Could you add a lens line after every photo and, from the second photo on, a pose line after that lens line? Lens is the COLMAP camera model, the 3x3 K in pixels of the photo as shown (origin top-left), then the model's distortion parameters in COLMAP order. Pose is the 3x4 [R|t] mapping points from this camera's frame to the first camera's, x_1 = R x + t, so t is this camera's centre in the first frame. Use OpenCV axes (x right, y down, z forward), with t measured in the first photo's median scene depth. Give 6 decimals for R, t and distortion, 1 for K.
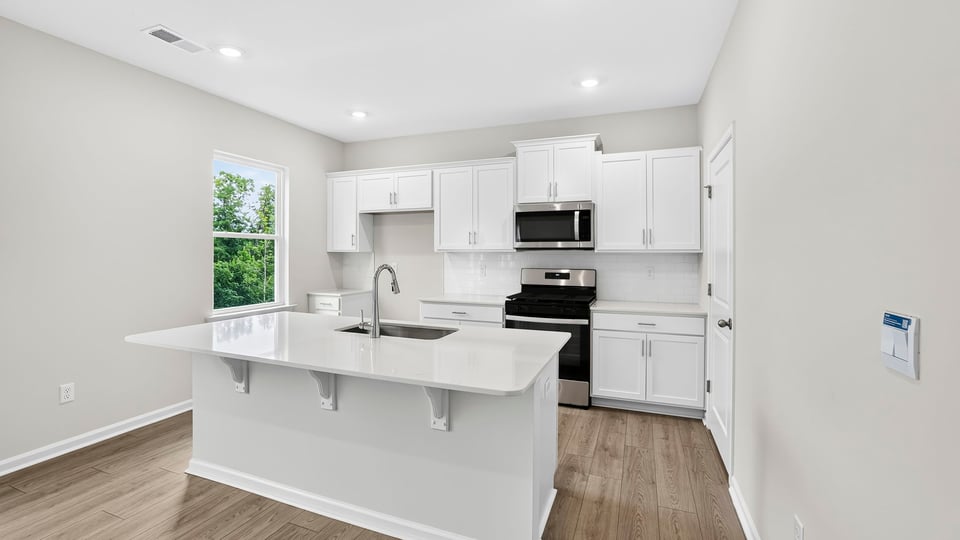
lens RADIAL K [[418.6, 0, 471.2], [0, 418.6, 254.9], [0, 0, 1]] dist [-0.032593, 0.000886]
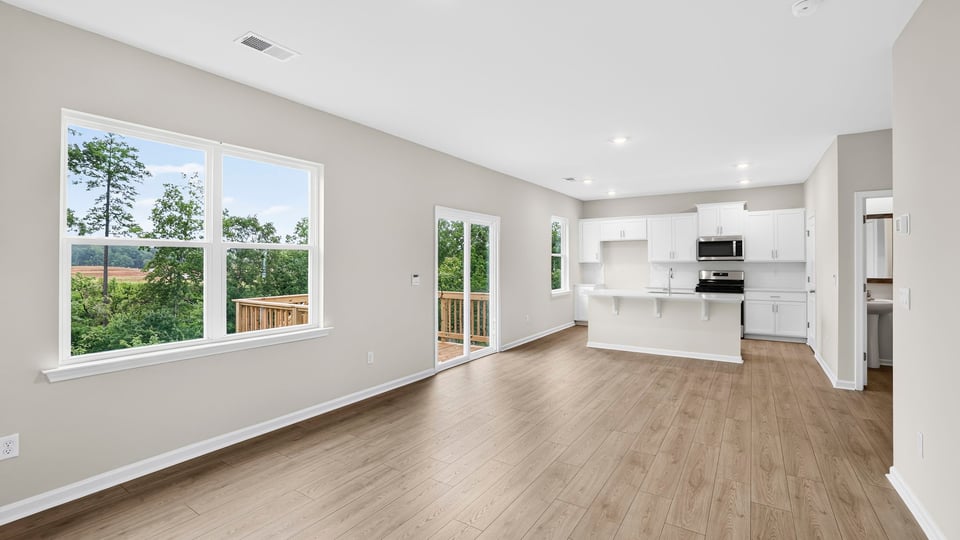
lens RADIAL K [[434.5, 0, 476.7], [0, 434.5, 260.5], [0, 0, 1]] dist [-0.011514, 0.000290]
pose [[0.980973, -0.009171, -0.193925, -0.533129], [0.007800, 0.999939, -0.007832, -0.007611], [0.193985, 0.006170, 0.980985, -1.211997]]
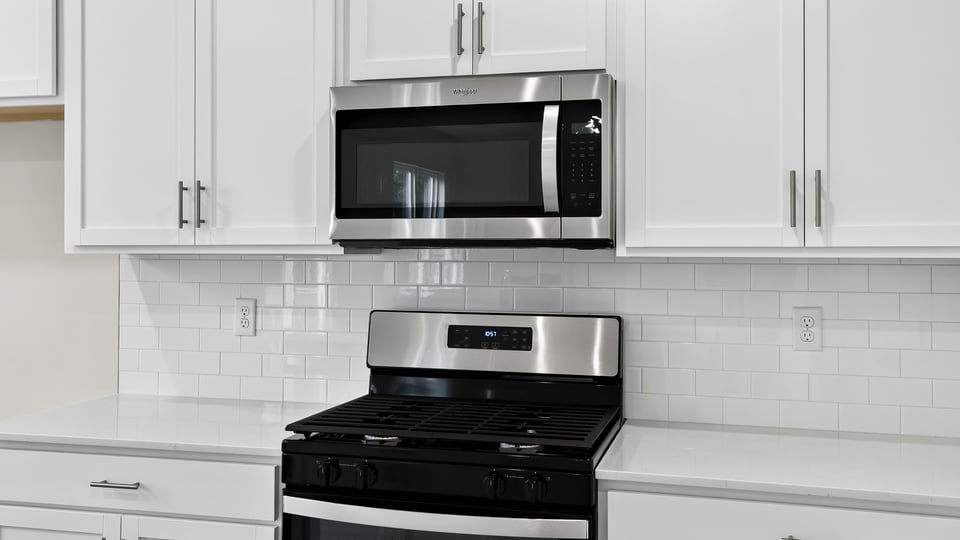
lens RADIAL K [[939.5, 0, 462.4], [0, 939.5, 250.4], [0, 0, 1]] dist [0.015990, 0.000000]
pose [[0.995182, -0.000545, 0.098040, 0.133065], [0.000943, 0.999991, -0.004019, -0.007666], [-0.098037, 0.004092, 0.995174, 0.390631]]
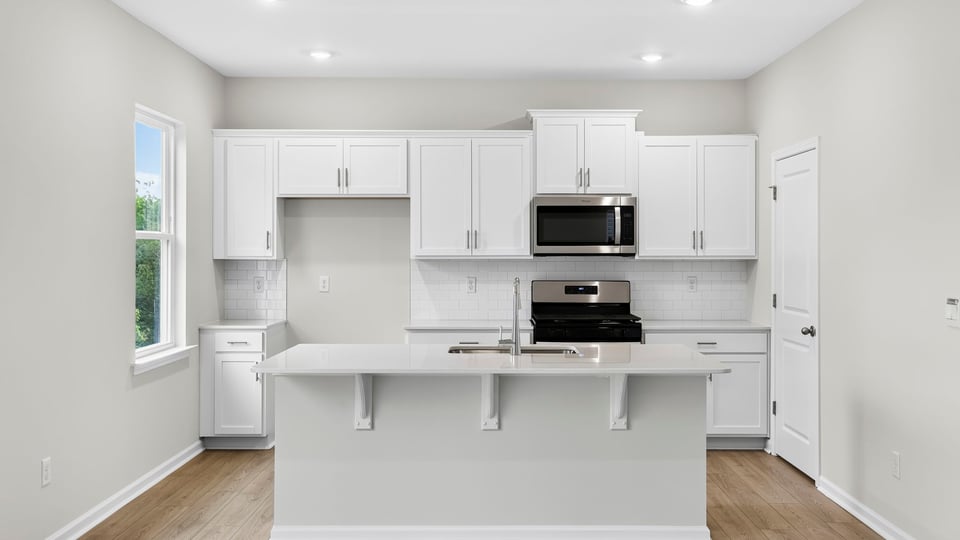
lens RADIAL K [[939.5, 0, 505.9], [0, 939.5, 256.6], [0, 0, 1]] dist [0.015990, 0.000000]
pose [[0.920737, -0.005481, 0.390145, -0.622294], [0.003994, 0.999981, 0.004623, -0.020091], [-0.390163, -0.002699, 0.920742, -0.541198]]
